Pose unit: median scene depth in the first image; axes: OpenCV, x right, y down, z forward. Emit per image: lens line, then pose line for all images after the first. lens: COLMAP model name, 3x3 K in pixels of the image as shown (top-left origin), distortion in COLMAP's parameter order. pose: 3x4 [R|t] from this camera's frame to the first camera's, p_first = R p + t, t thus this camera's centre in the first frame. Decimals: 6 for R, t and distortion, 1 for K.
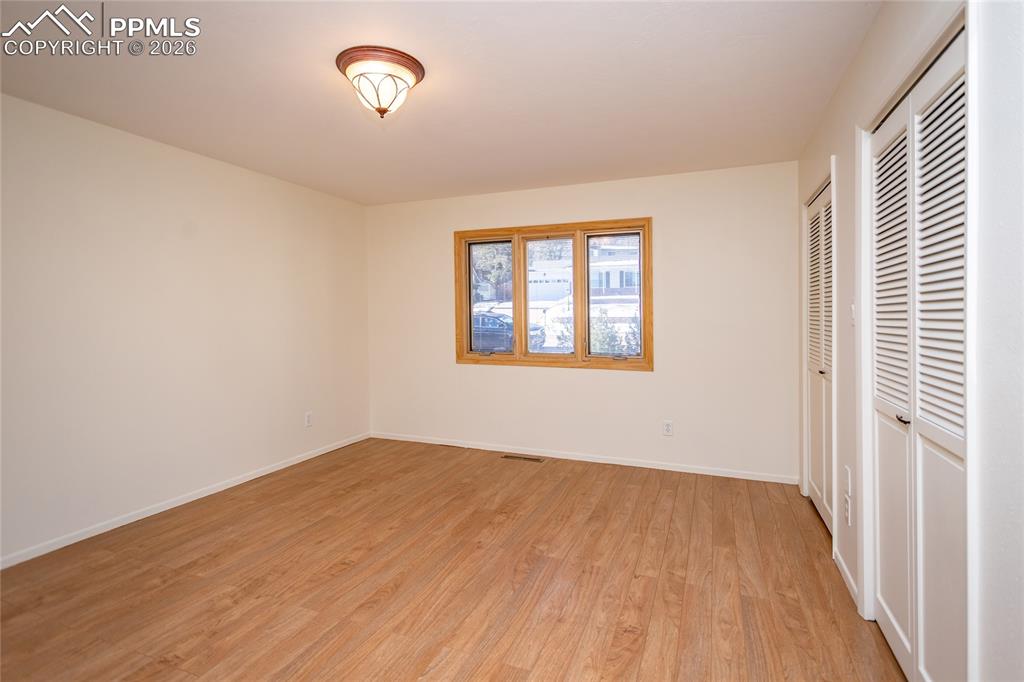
lens RADIAL K [[493.9, 0, 509.2], [0, 493.9, 311.9], [0, 0, 1]] dist [0.007060, 0.000579]
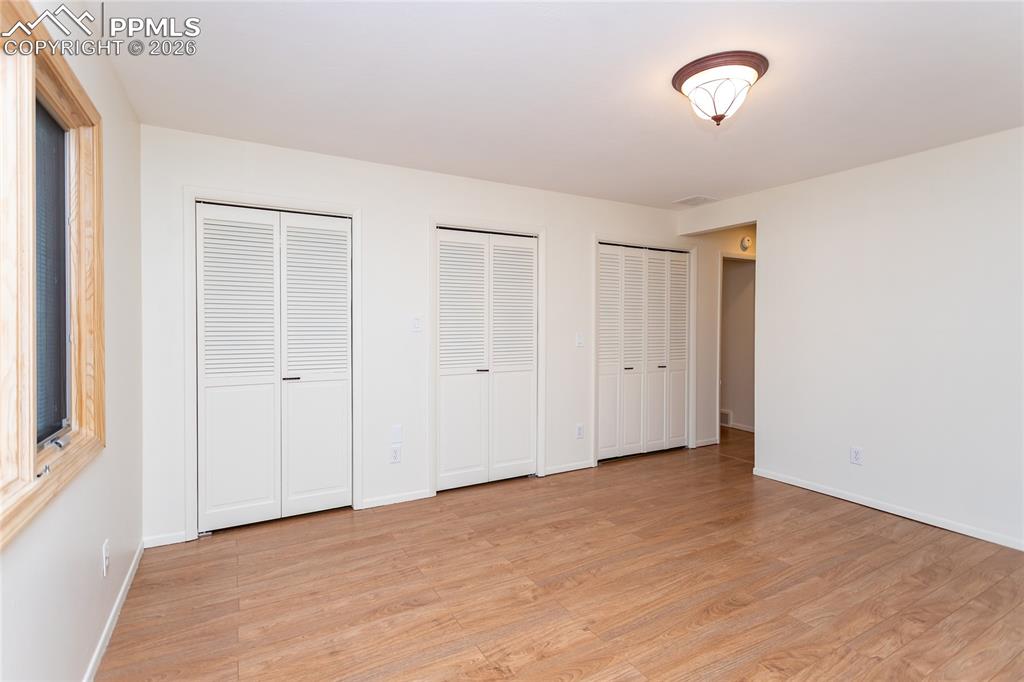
lens RADIAL K [[493.9, 0, 509.2], [0, 493.9, 311.9], [0, 0, 1]] dist [0.007060, 0.000579]
pose [[-0.791019, 0.015419, 0.611597, -0.505216], [-0.002564, 0.999590, -0.028516, 0.010779], [-0.611786, -0.024125, -0.790656, 1.951447]]
